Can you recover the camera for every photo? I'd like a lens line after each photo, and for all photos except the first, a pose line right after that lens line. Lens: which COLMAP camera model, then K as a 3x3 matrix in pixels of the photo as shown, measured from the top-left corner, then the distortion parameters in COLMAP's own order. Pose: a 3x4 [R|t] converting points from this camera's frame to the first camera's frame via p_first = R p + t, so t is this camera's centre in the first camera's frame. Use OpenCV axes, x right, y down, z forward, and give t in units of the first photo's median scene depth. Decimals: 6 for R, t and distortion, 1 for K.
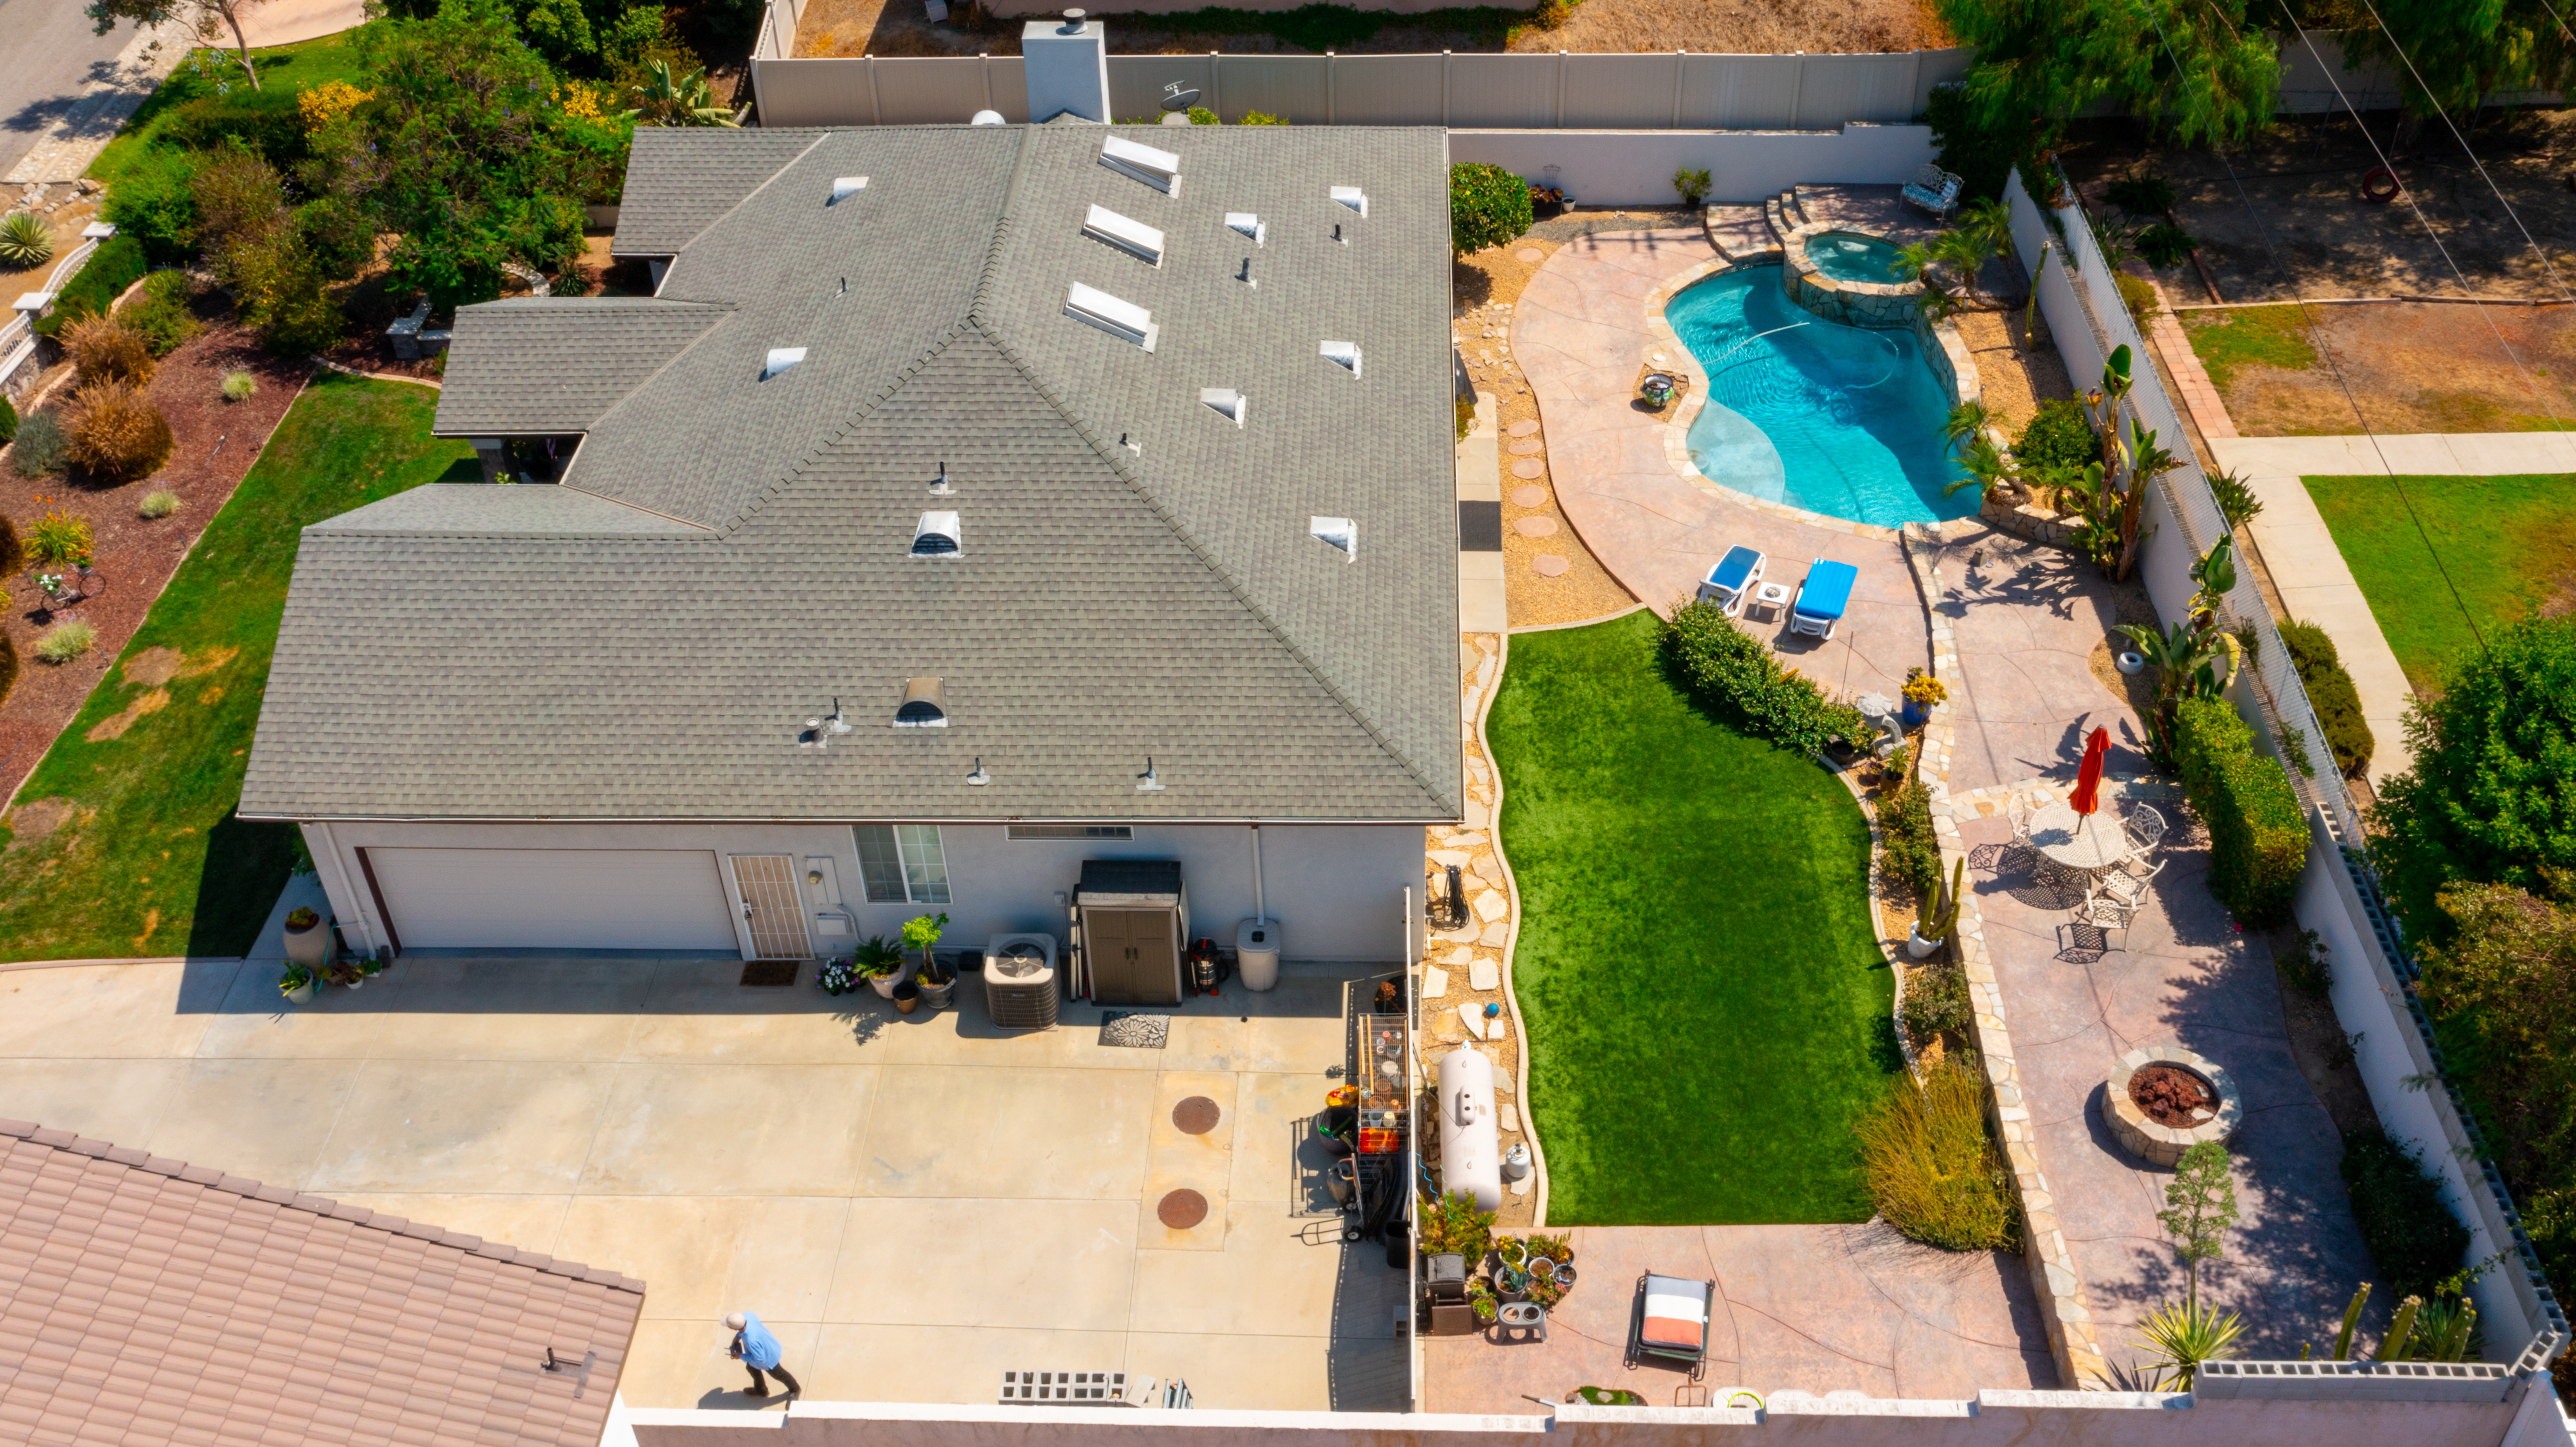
lens RADIAL K [[2294.1, 0, 1399.3], [0, 2294.1, 665.6], [0, 0, 1]] dist [-0.020956, -0.009148]
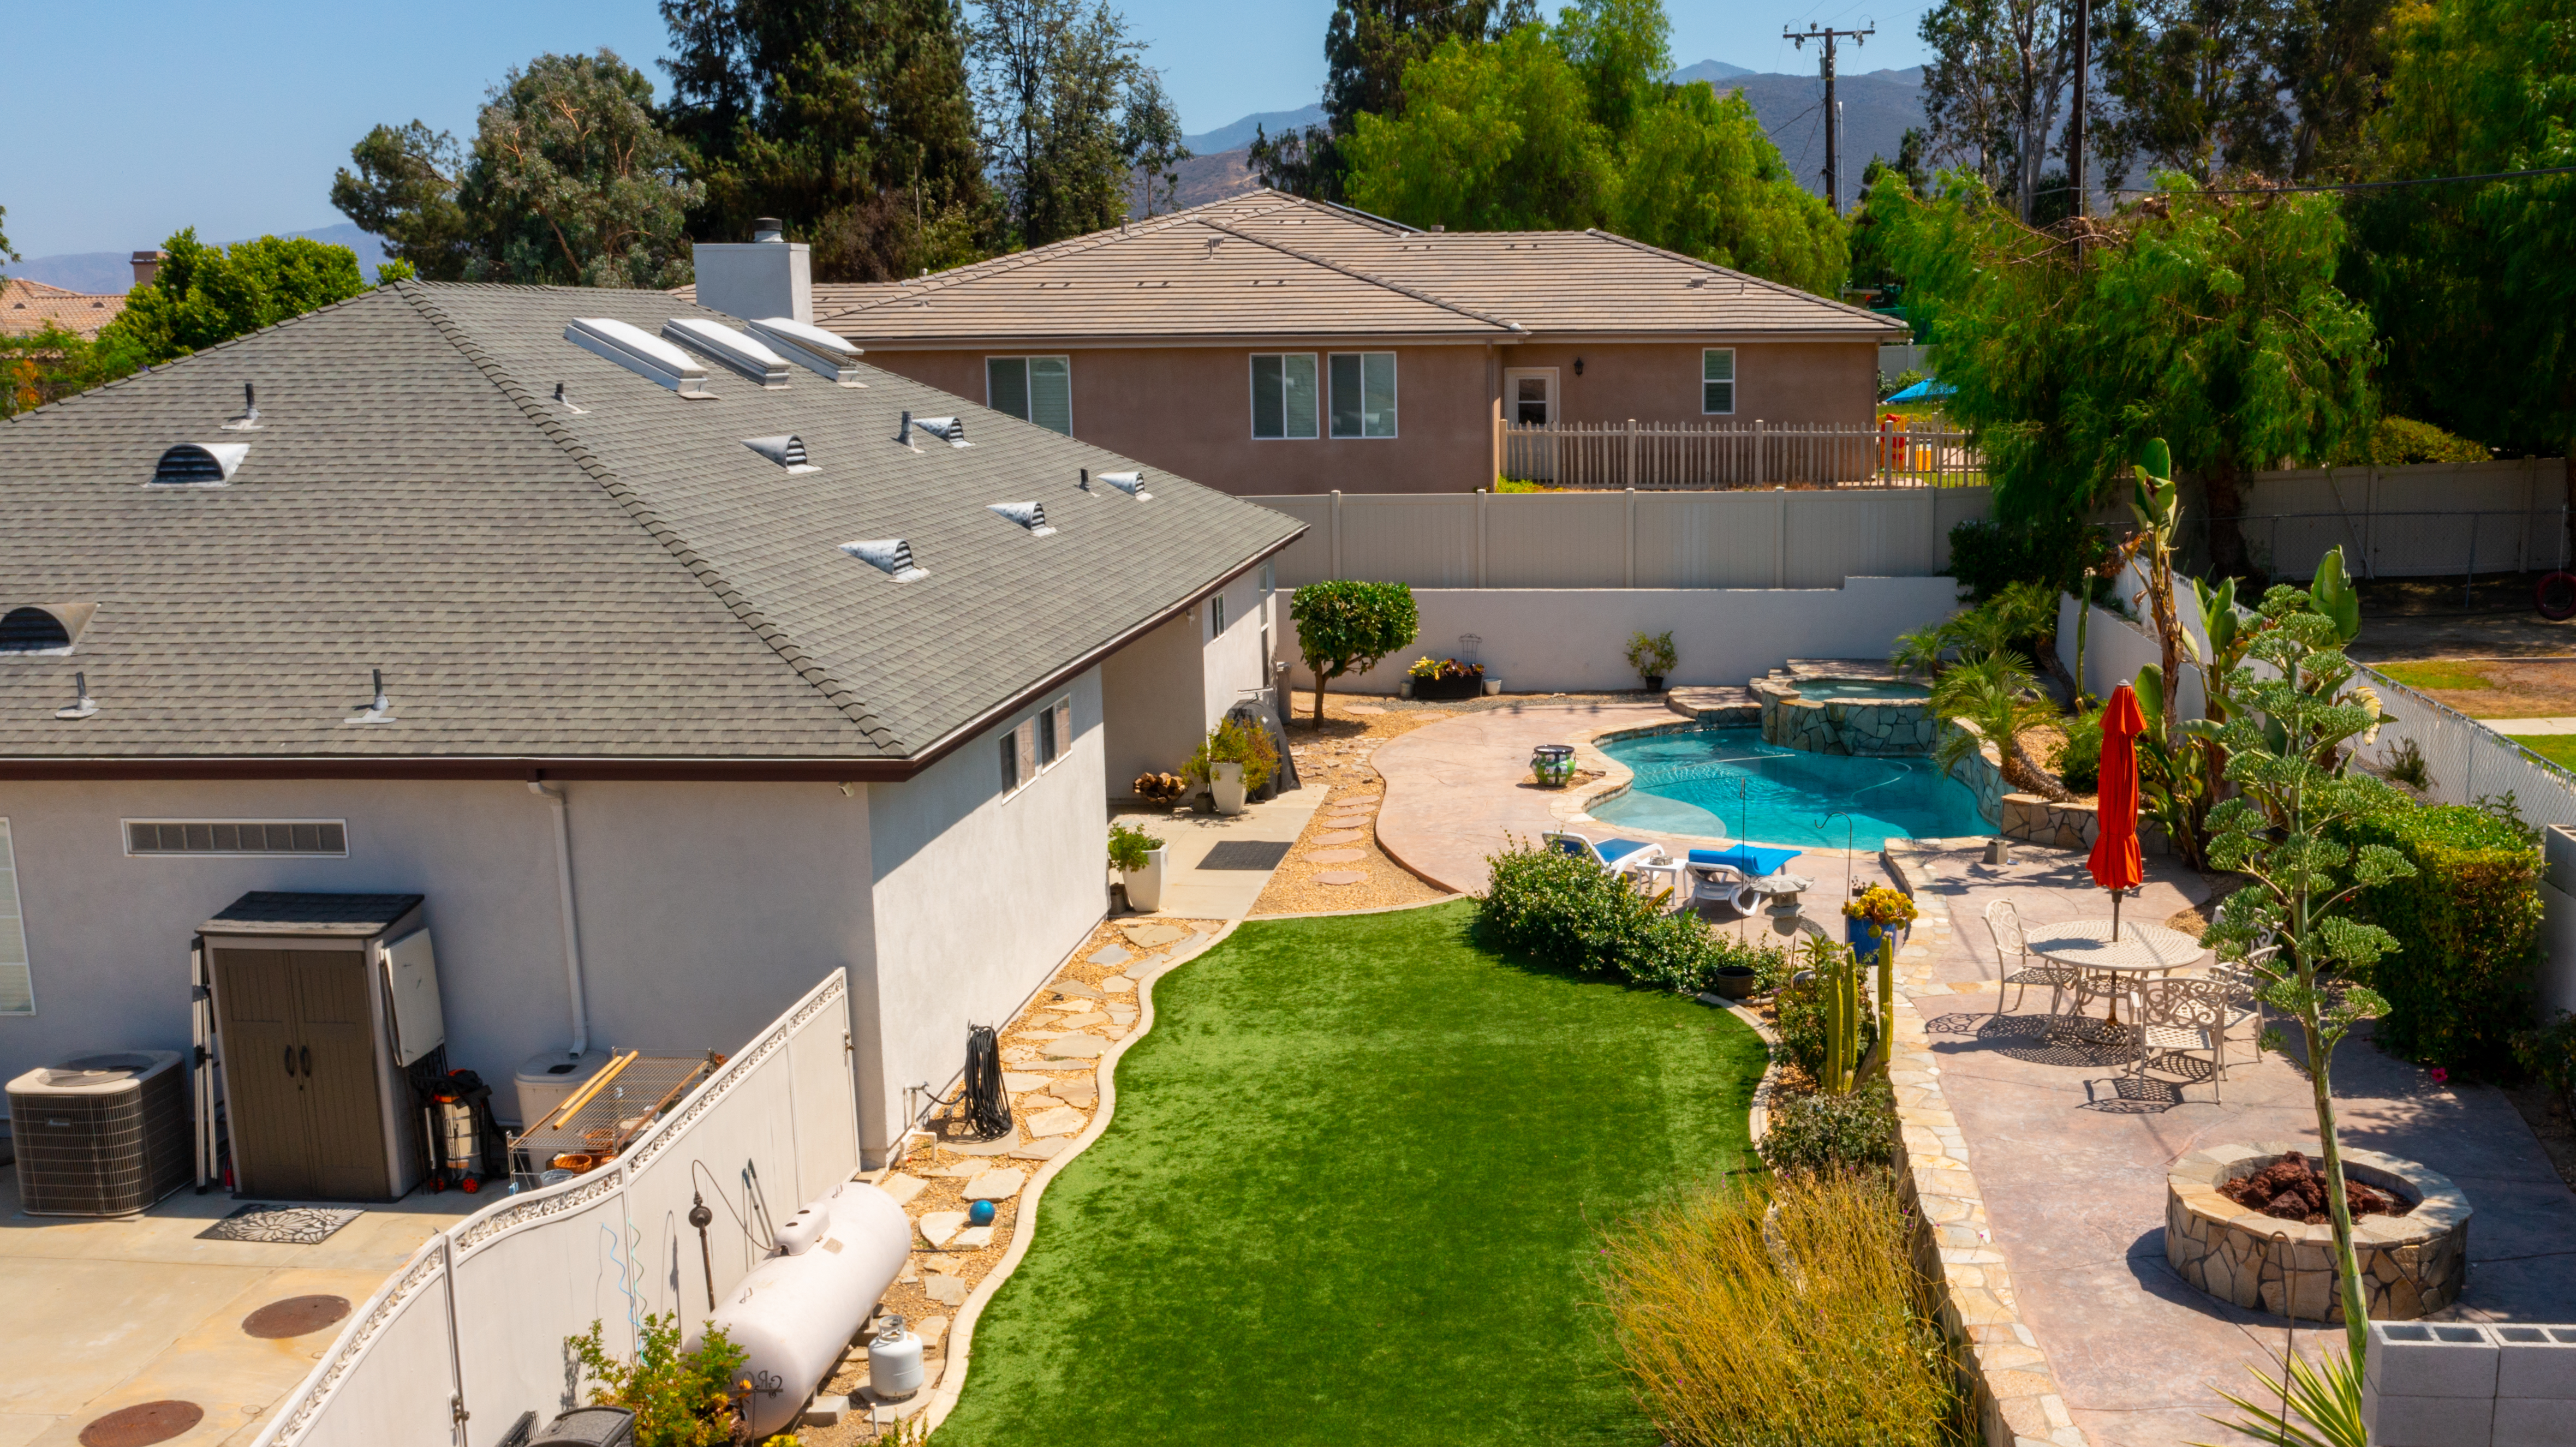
lens RADIAL K [[2355.7, 0, 1511.1], [0, 2355.7, 788.9], [0, 0, 1]] dist [-0.018223, -0.000595]
pose [[0.998874, 0.004276, -0.047248, 0.176882], [-0.025831, 0.884374, -0.466063, 0.297429], [0.039793, 0.466759, 0.883489, 0.479911]]
